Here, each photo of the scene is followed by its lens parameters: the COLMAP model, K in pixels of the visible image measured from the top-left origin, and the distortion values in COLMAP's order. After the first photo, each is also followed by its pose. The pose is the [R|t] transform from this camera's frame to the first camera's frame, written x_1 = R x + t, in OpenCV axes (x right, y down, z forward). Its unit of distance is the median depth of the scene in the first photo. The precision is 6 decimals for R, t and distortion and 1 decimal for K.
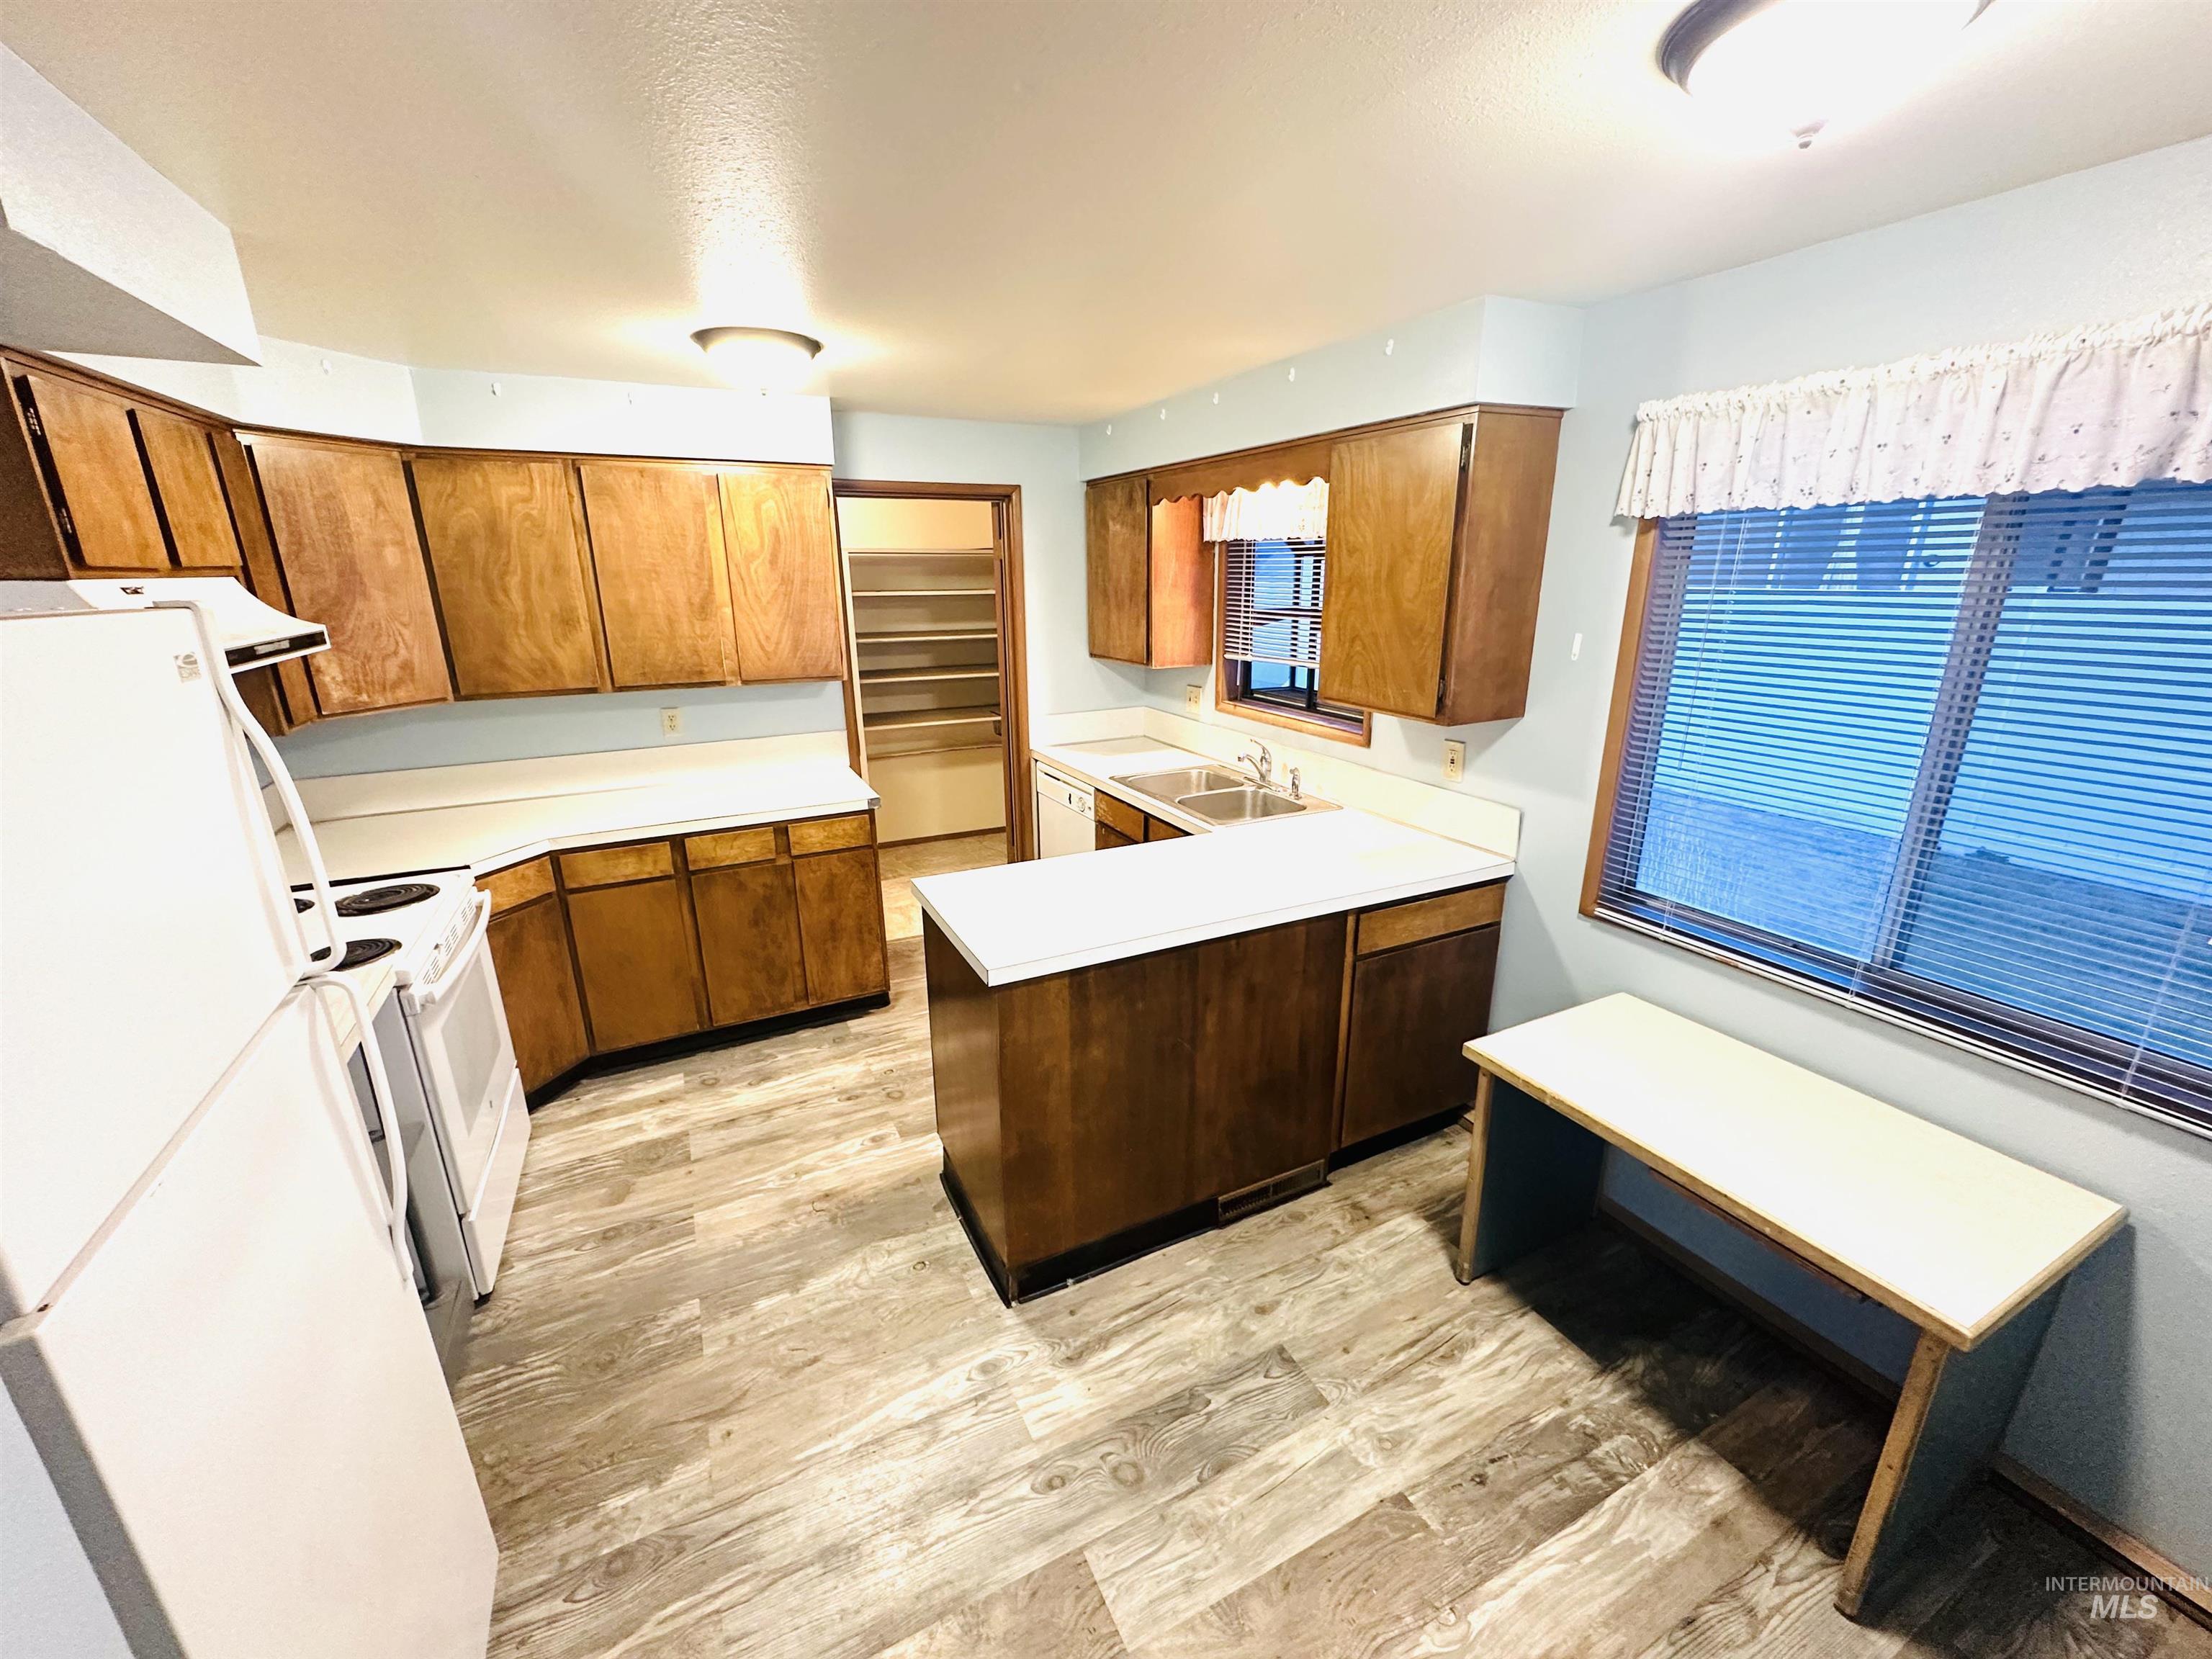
lens RADIAL K [[880.1, 0, 1106.1], [0, 880.1, 831.6], [0, 0, 1]] dist [-0.003546, 0.000932]
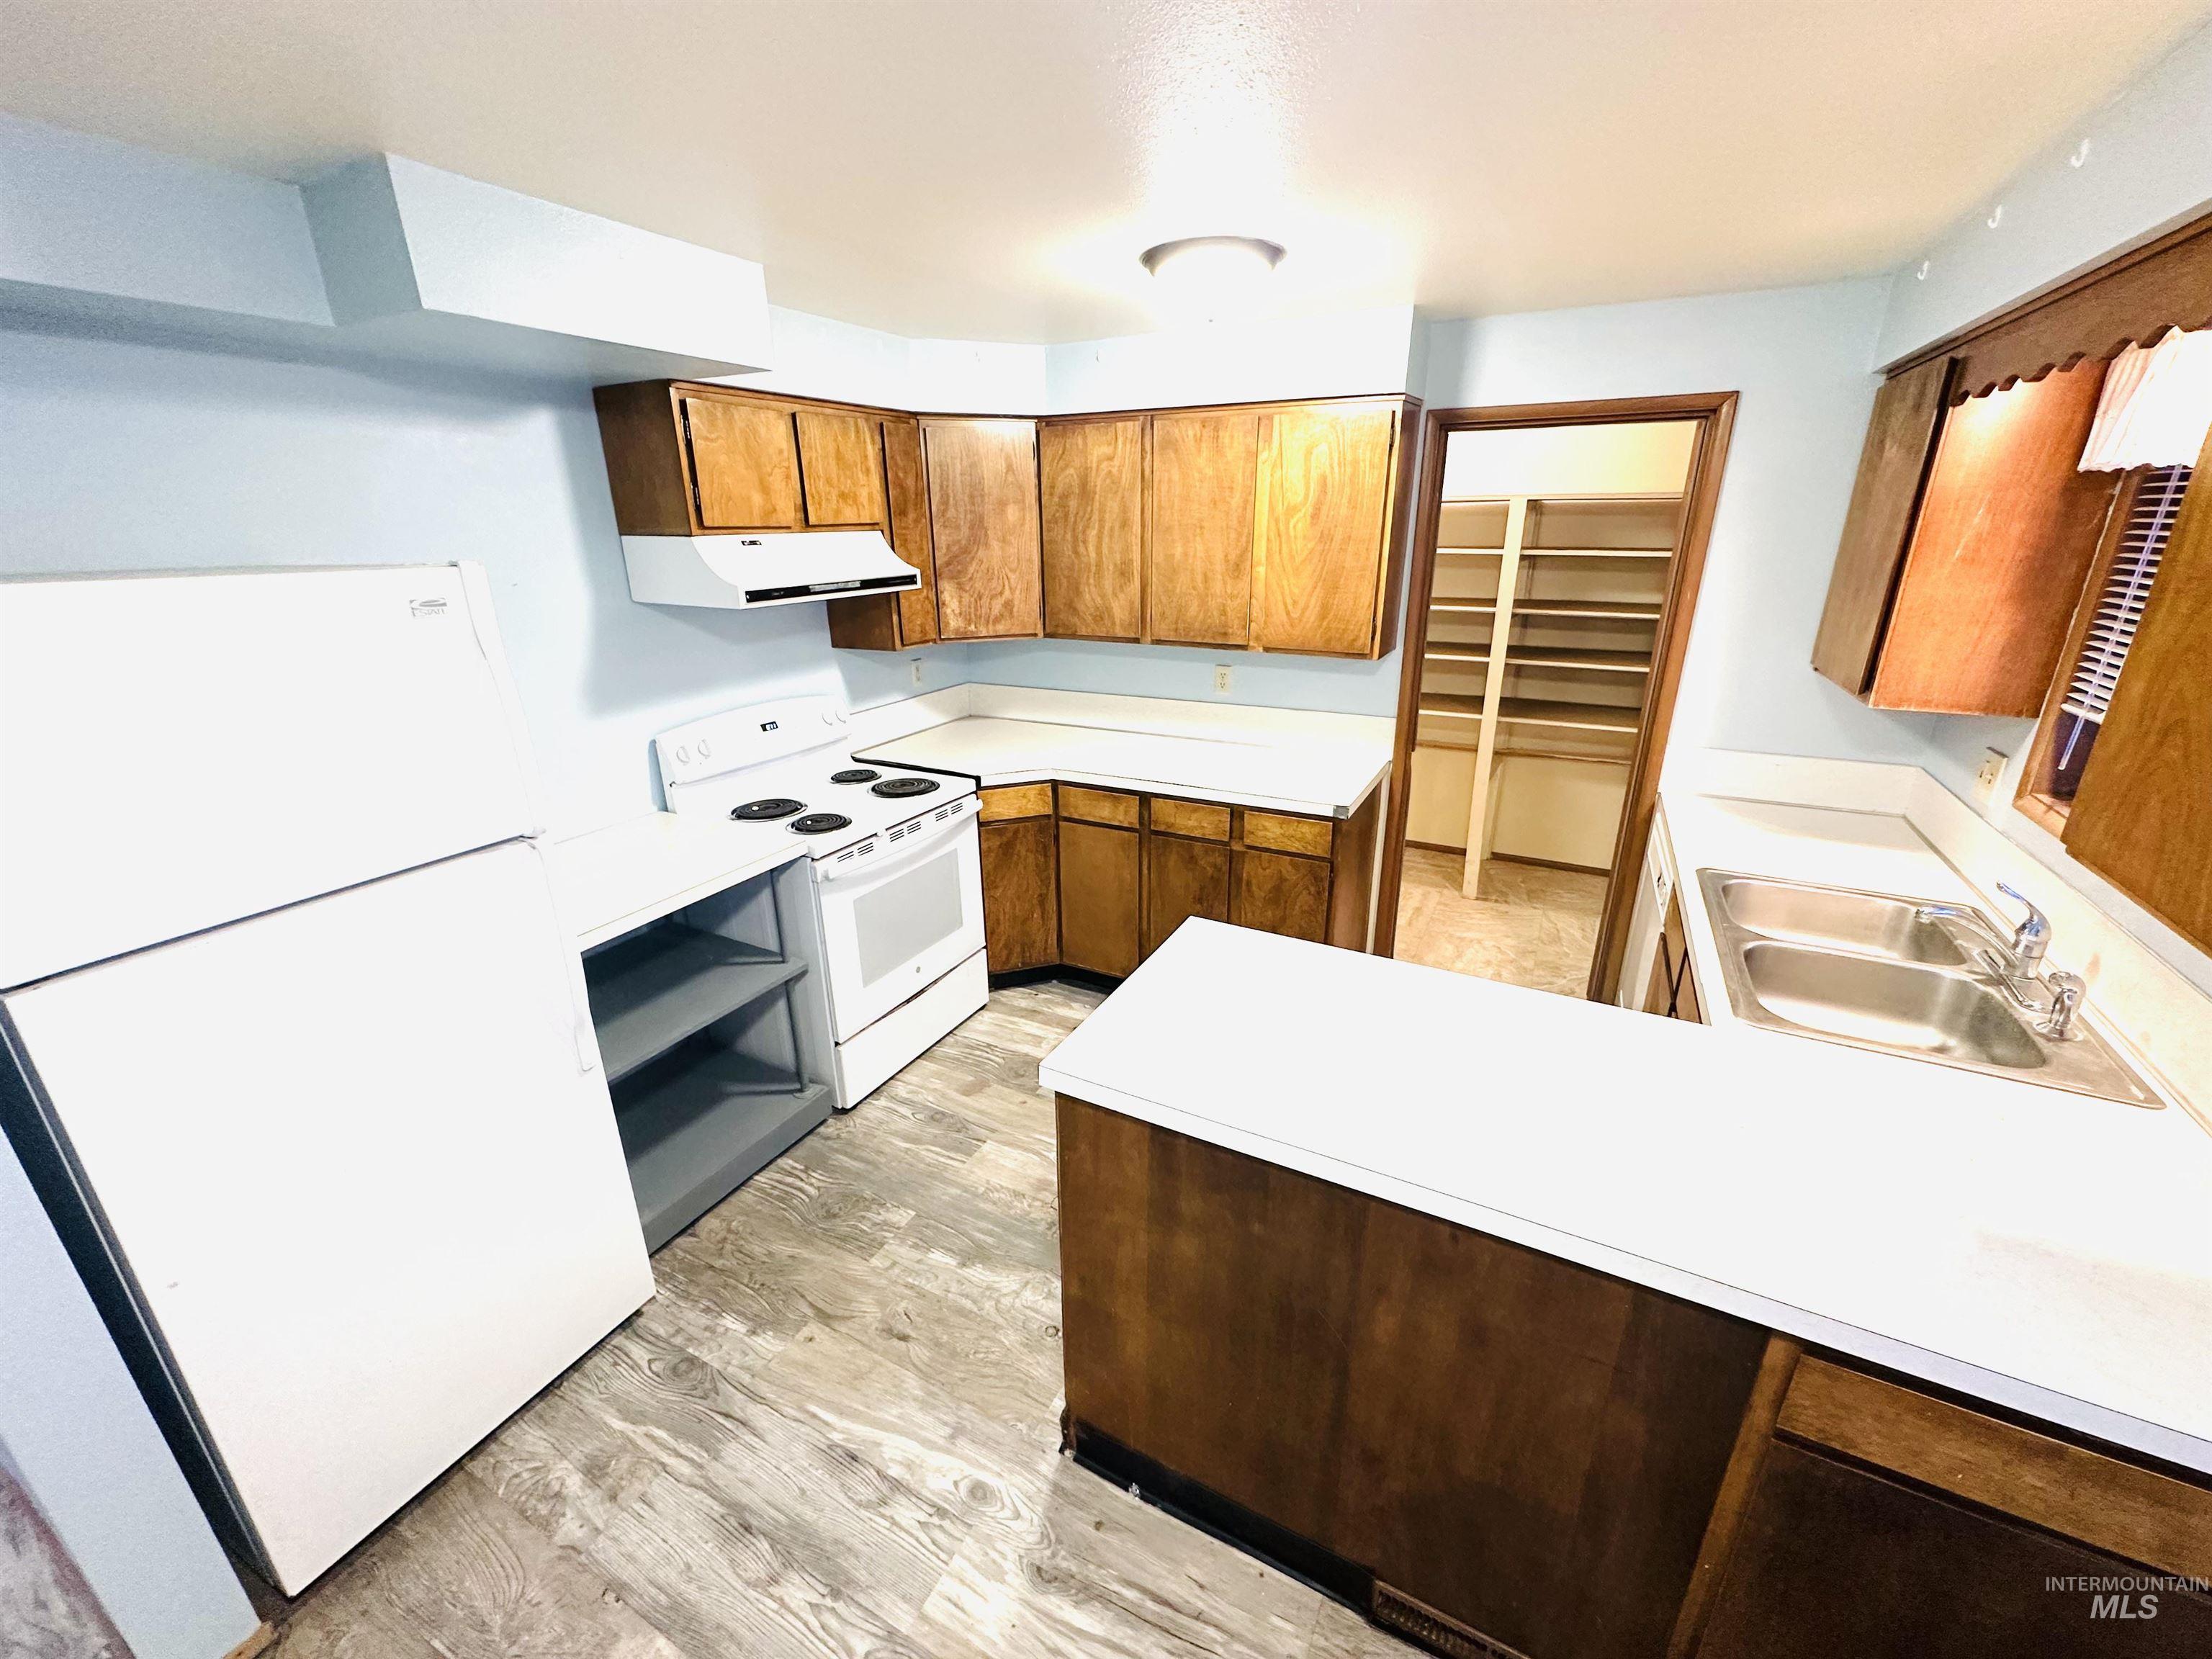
lens RADIAL K [[880.1, 0, 1106.8], [0, 880.1, 831.3], [0, 0, 1]] dist [-0.003546, 0.000932]
pose [[0.581151, 0.275228, -0.765841, 0.293746], [-0.229015, 0.958352, 0.170627, -0.124799], [0.780907, 0.076229, 0.619979, 0.370866]]
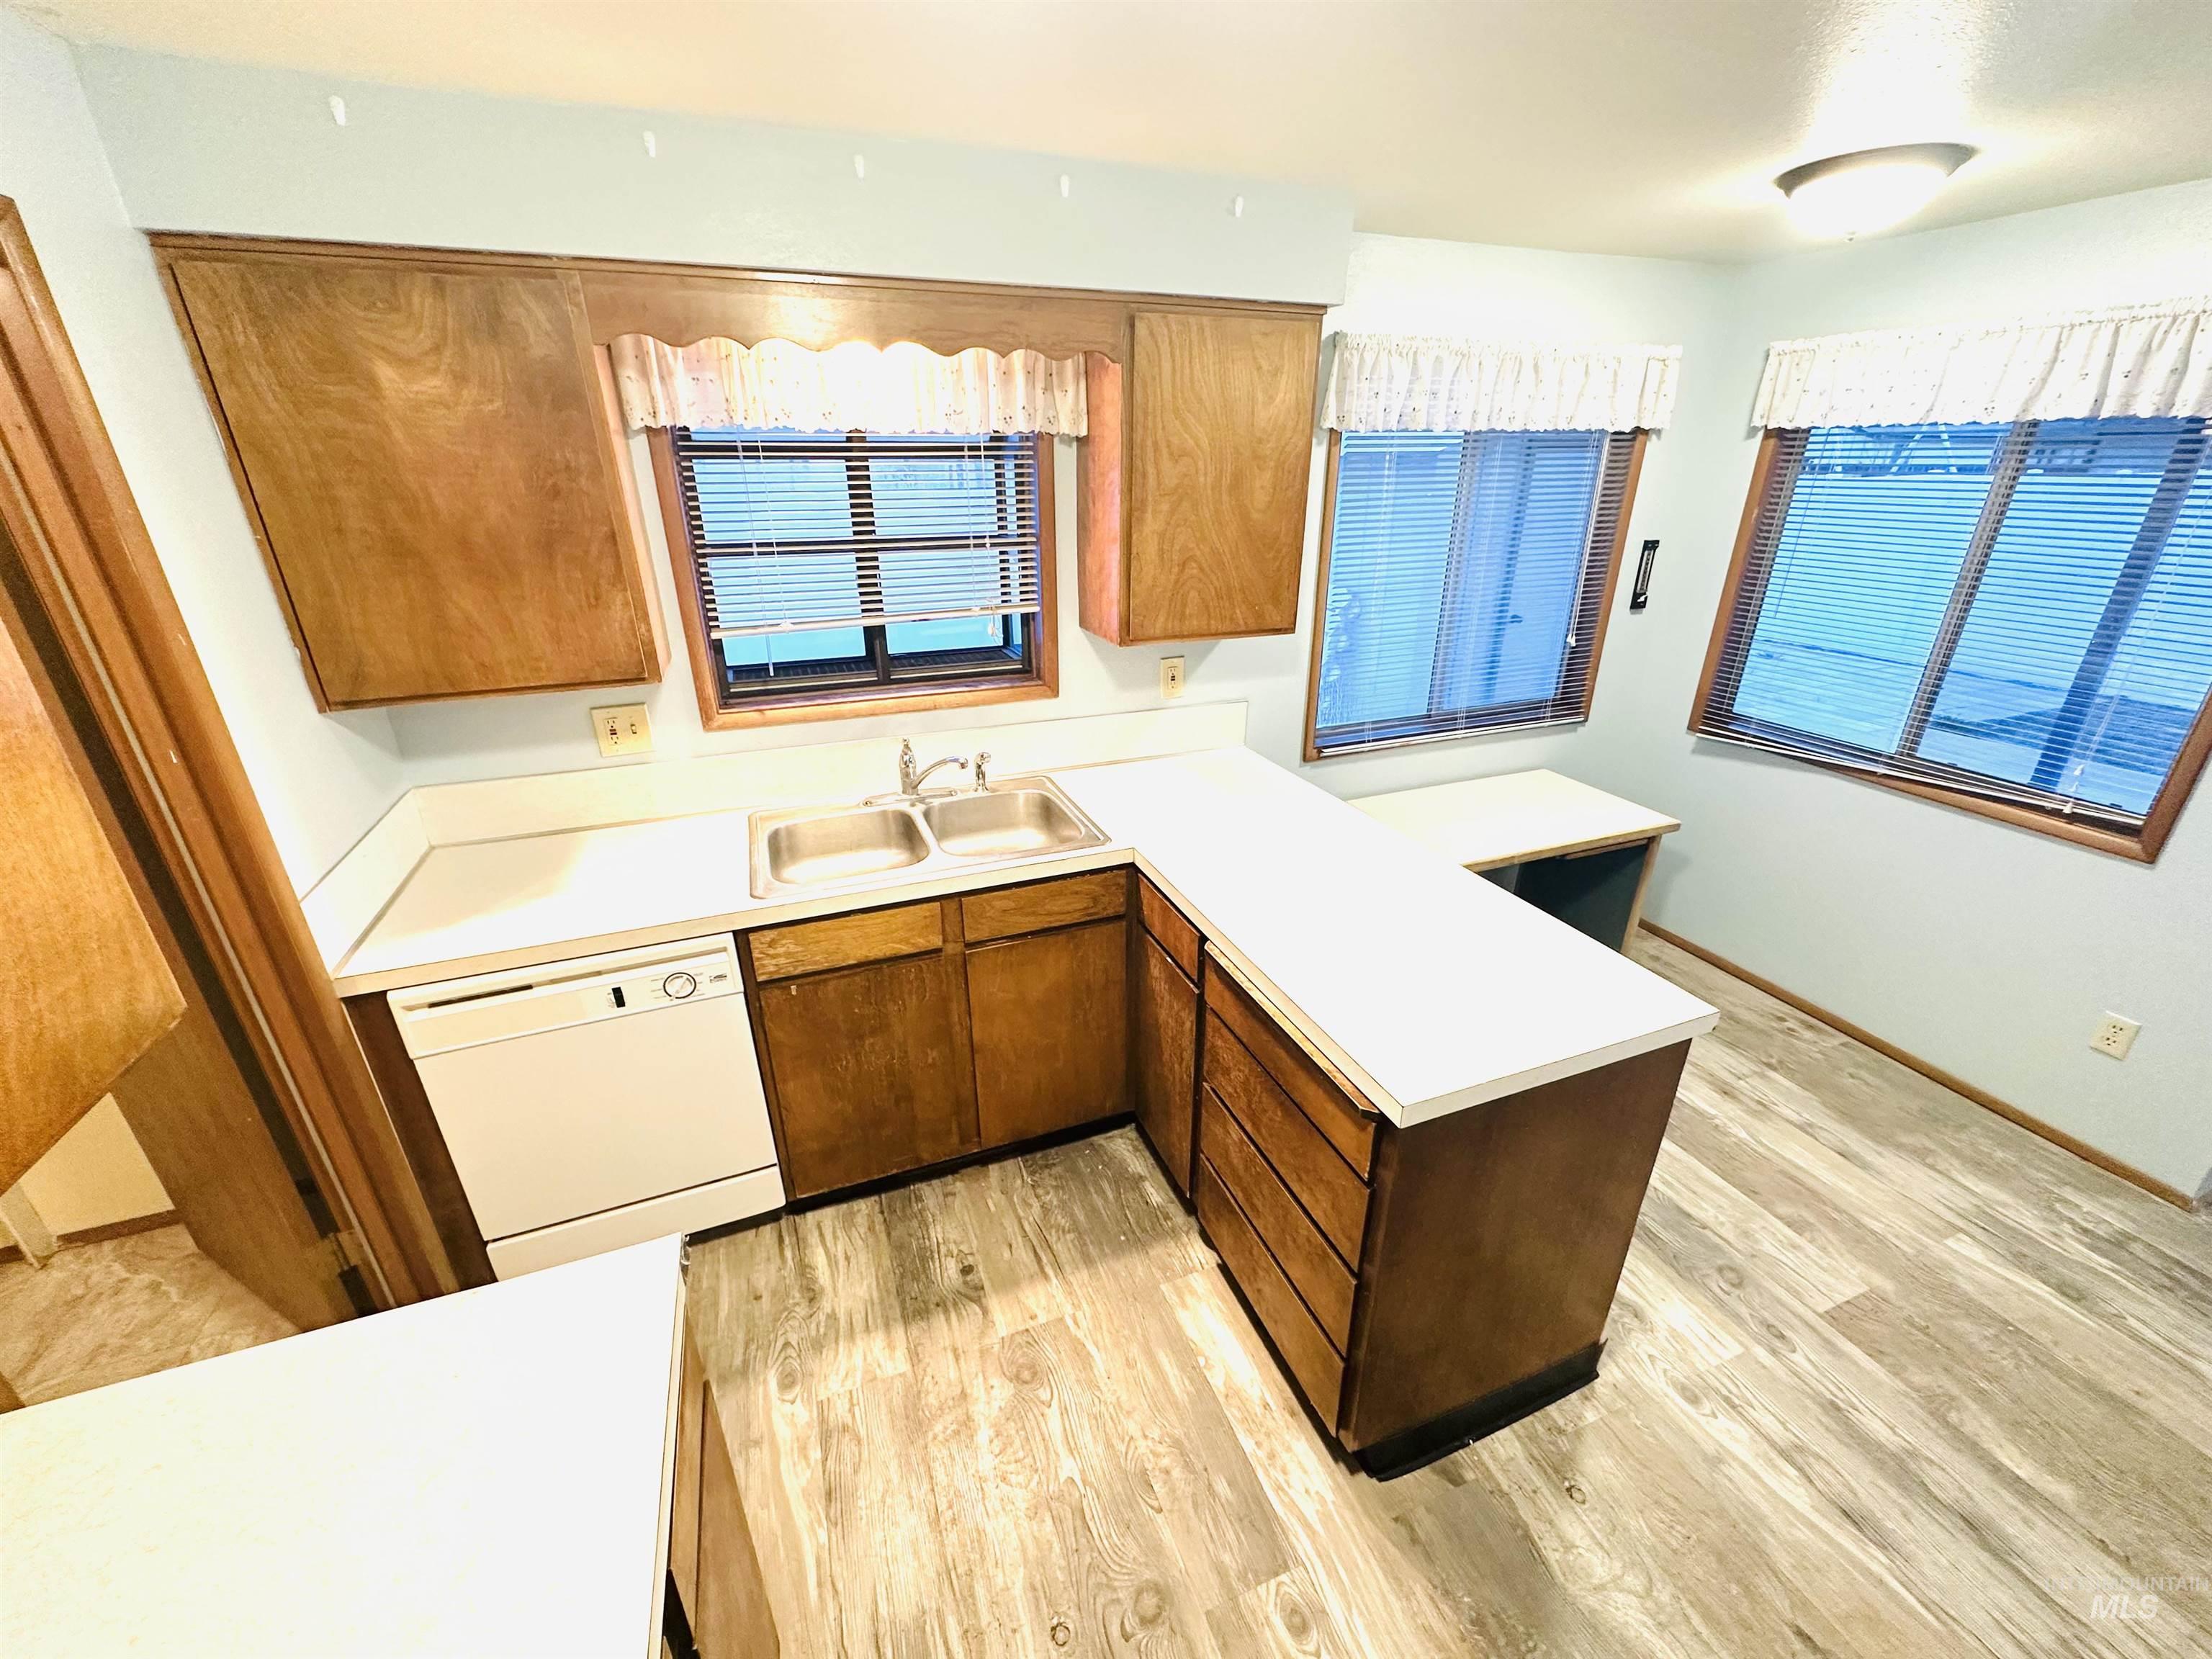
lens RADIAL K [[880.1, 0, 1108.2], [0, 880.1, 831.8], [0, 0, 1]] dist [-0.003546, 0.000932]
pose [[0.094474, -0.379226, 0.920469, -0.568868], [0.290470, 0.894872, 0.338867, -0.273567], [-0.952209, 0.235354, 0.194696, 0.893888]]
